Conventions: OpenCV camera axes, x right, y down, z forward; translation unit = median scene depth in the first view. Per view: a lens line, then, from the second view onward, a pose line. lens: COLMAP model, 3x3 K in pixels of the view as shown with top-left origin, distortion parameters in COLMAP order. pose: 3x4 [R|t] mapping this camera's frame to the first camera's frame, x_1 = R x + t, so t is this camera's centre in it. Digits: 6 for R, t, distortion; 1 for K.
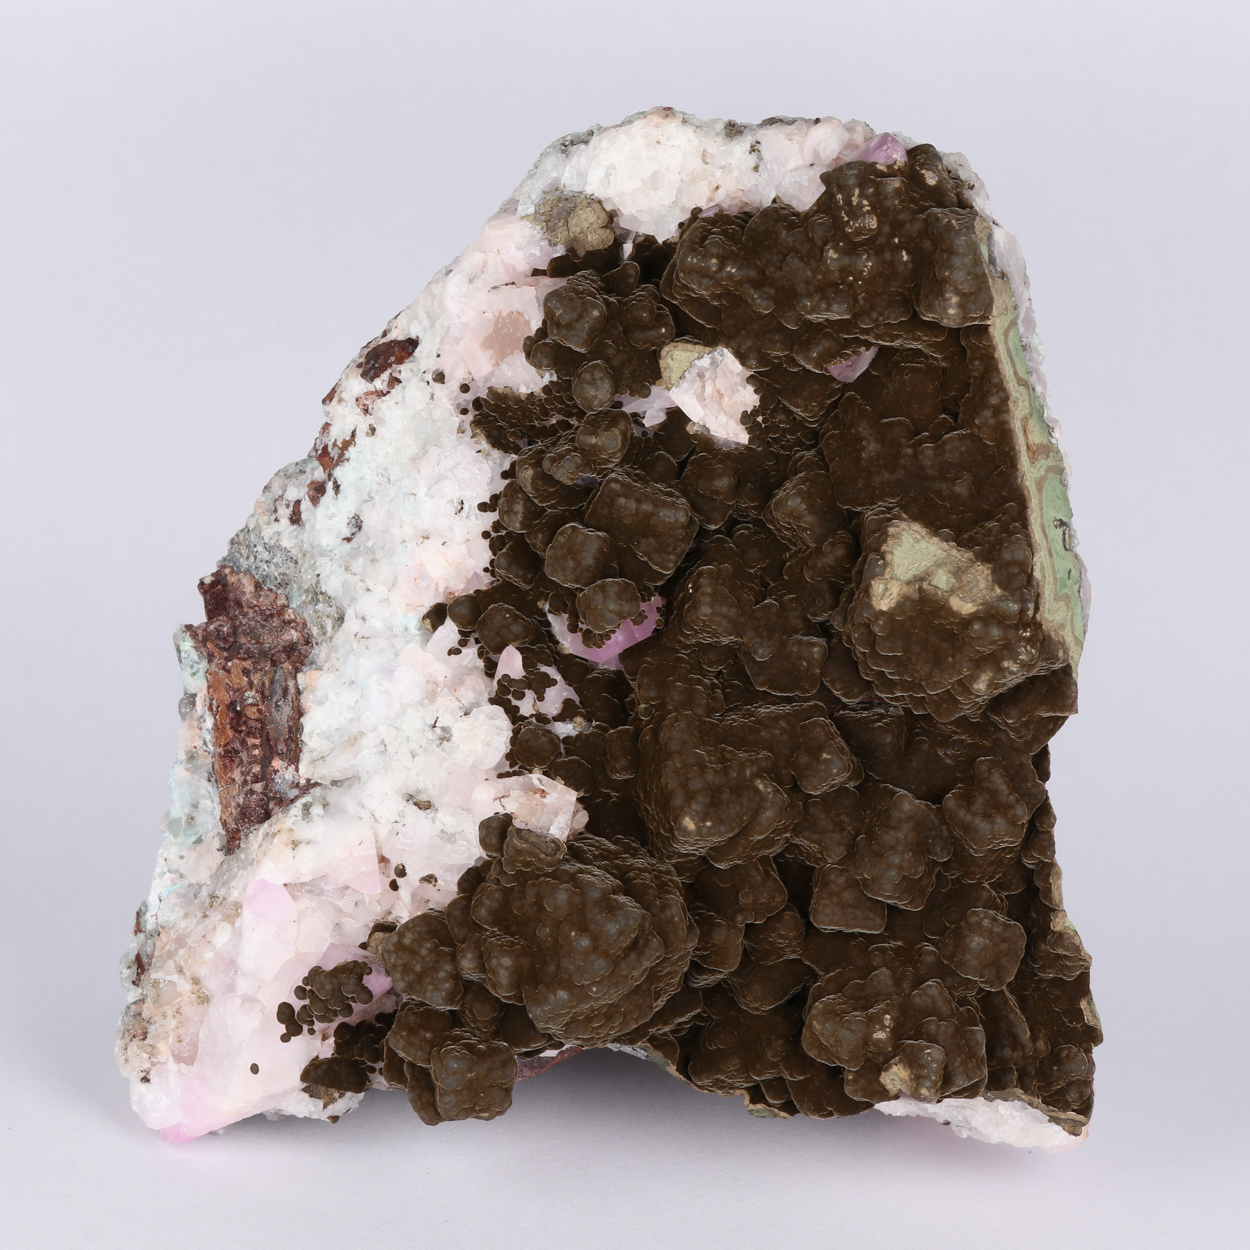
lens RADIAL K [[6871.5, 0, 625.0], [0, 6871.5, 625.0], [0, 0, 1]] dist [0.106053, -0.649710]
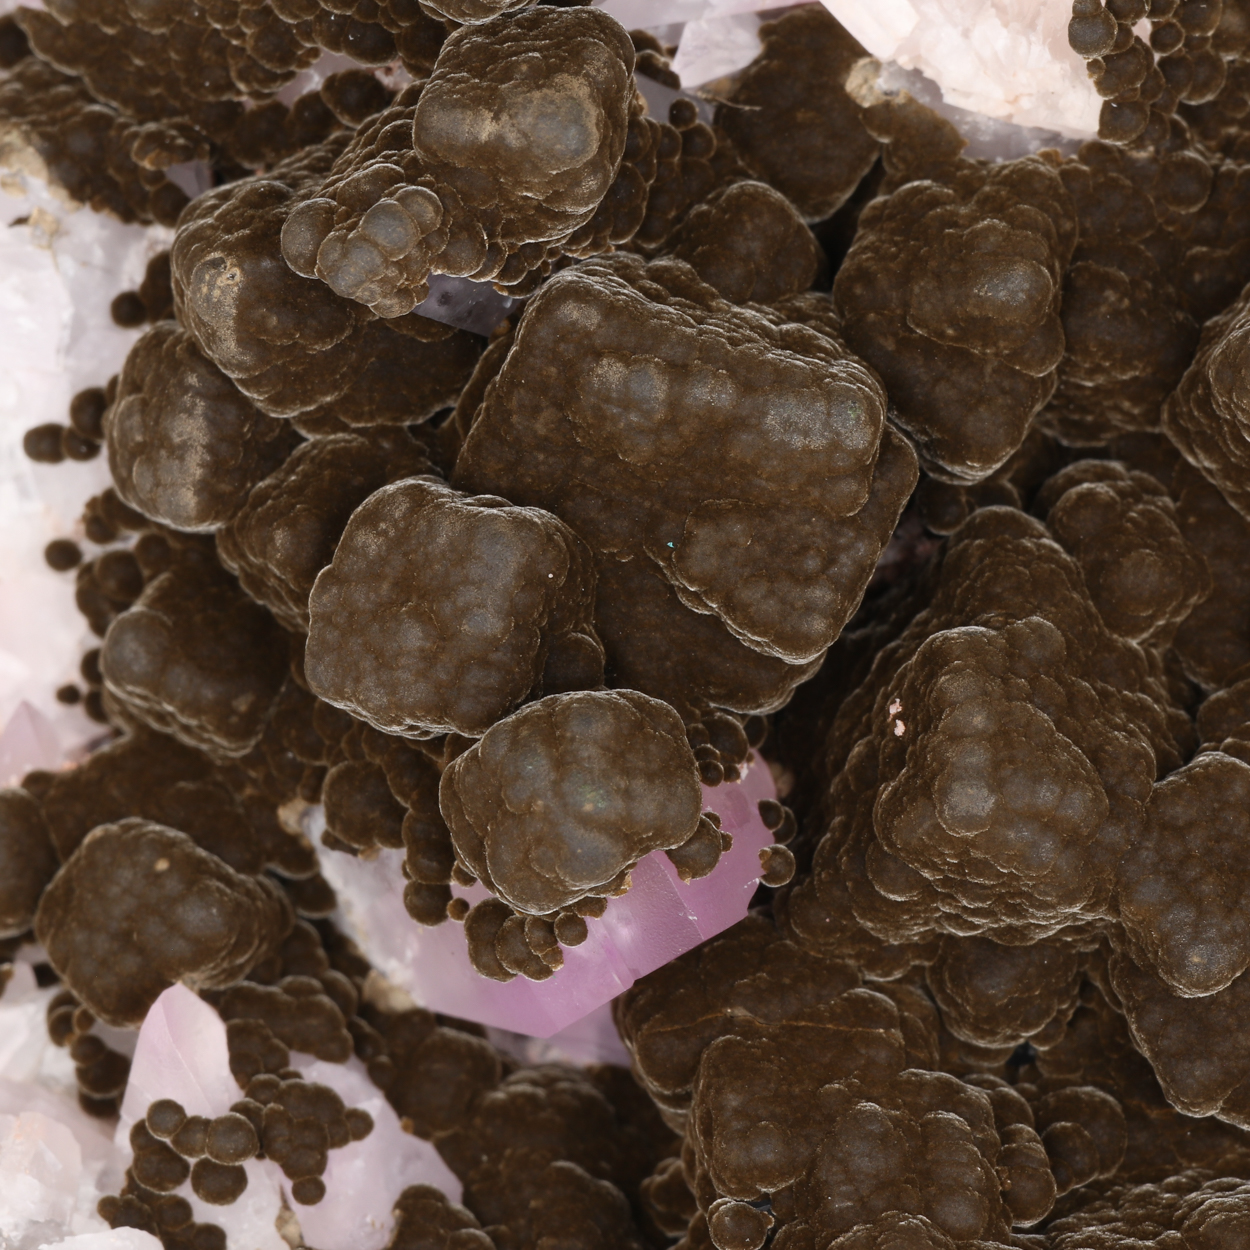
lens RADIAL K [[8282.0, 0, 625.0], [0, 8282.0, 625.0], [0, 0, 1]] dist [0.247516, -4.816896]
pose [[0.997707, -0.042287, 0.052850, -0.015950], [0.045260, 0.997383, -0.056378, 0.007688], [-0.050328, 0.058640, 0.997010, 0.702105]]
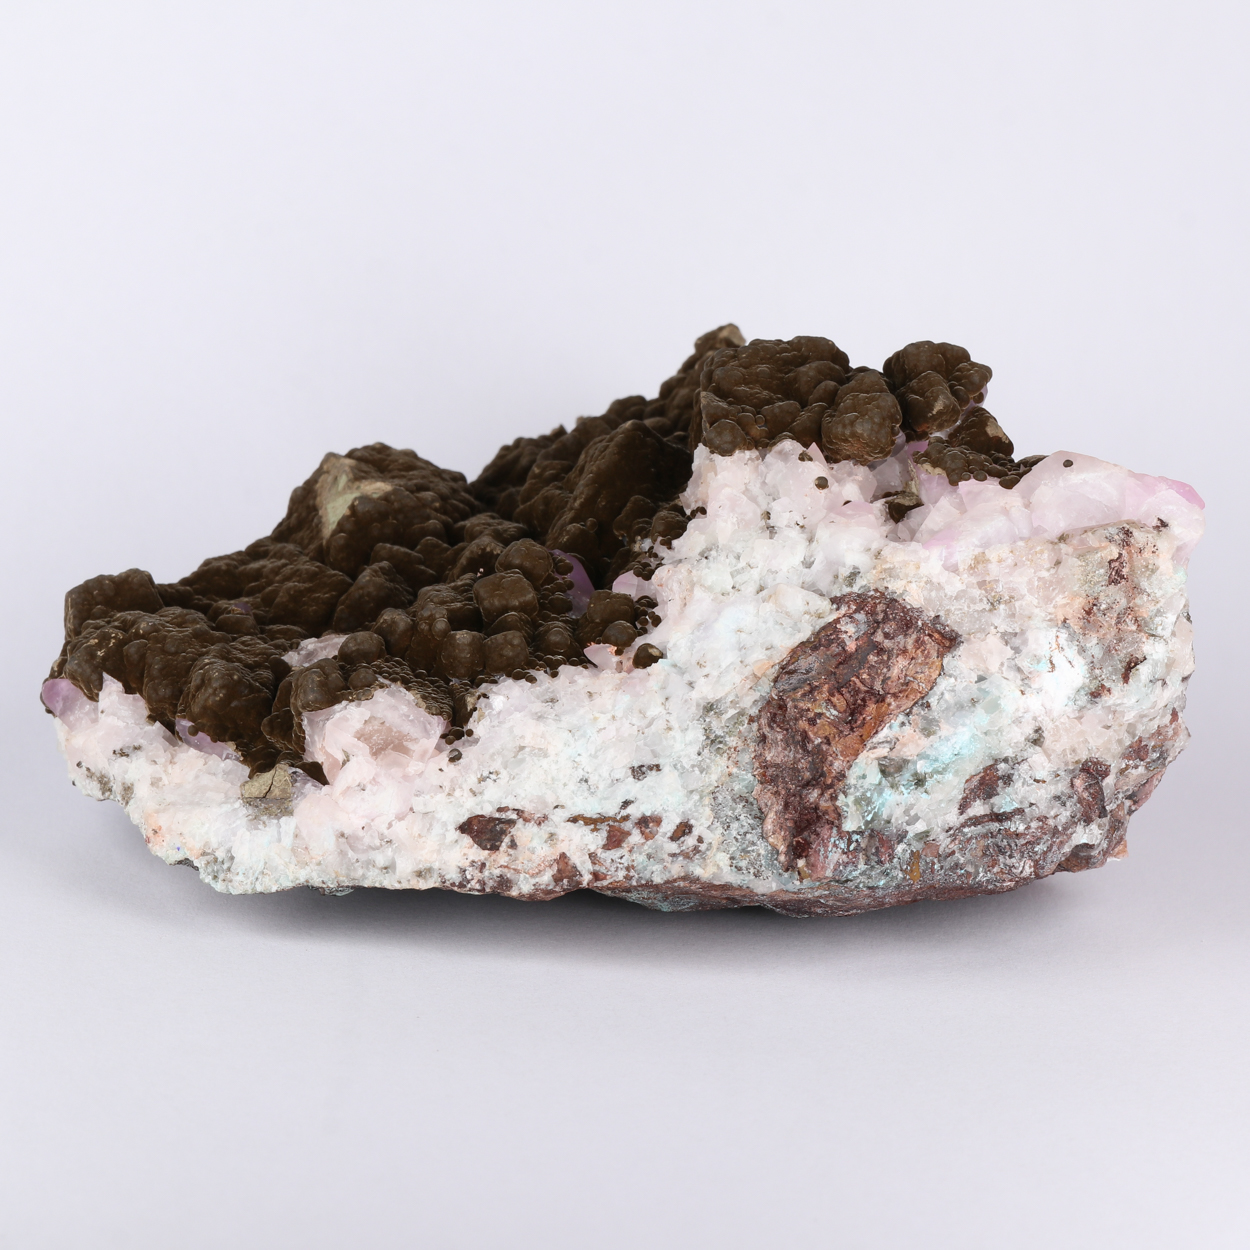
lens RADIAL K [[6871.5, 0, 625.0], [0, 6871.5, 625.0], [0, 0, 1]] dist [0.106053, -0.649710]
pose [[-0.411086, 0.056493, 0.909845, -0.992481], [0.819106, -0.415157, 0.395866, -0.421967], [0.400092, 0.907994, 0.124391, 0.873141]]
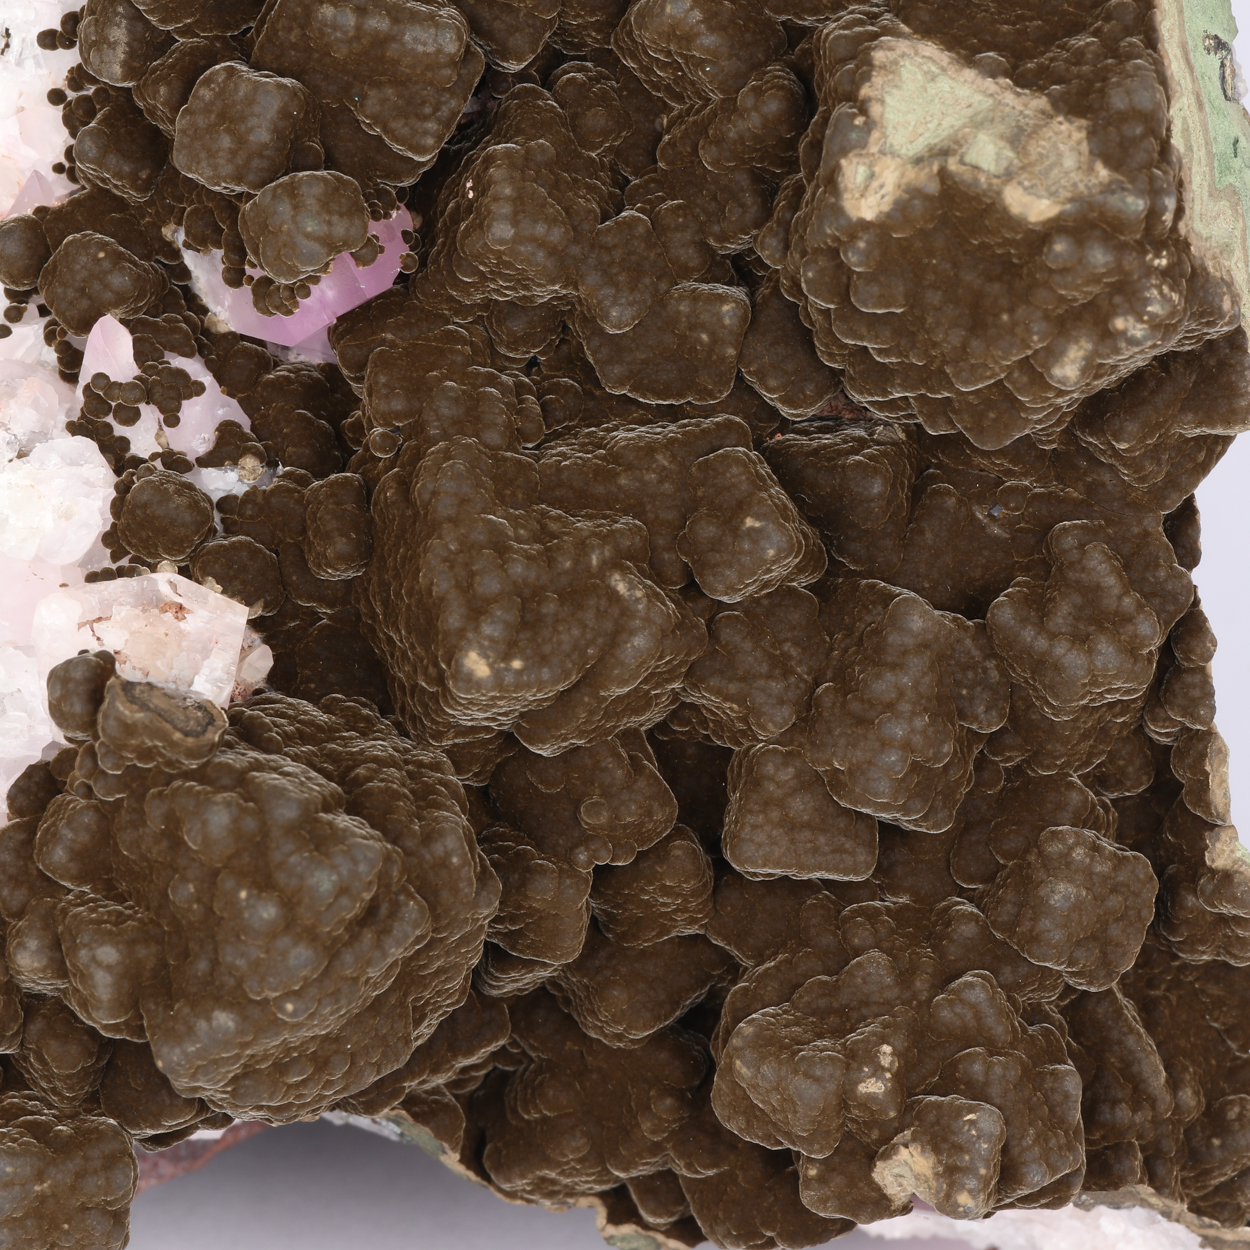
lens RADIAL K [[6871.5, 0, 625.0], [0, 6871.5, 625.0], [0, 0, 1]] dist [0.106053, -0.649710]
pose [[0.999186, -0.019720, 0.035184, 0.002653], [0.019484, 0.999785, 0.007037, 0.022643], [-0.035315, -0.006346, 0.999356, 0.506119]]
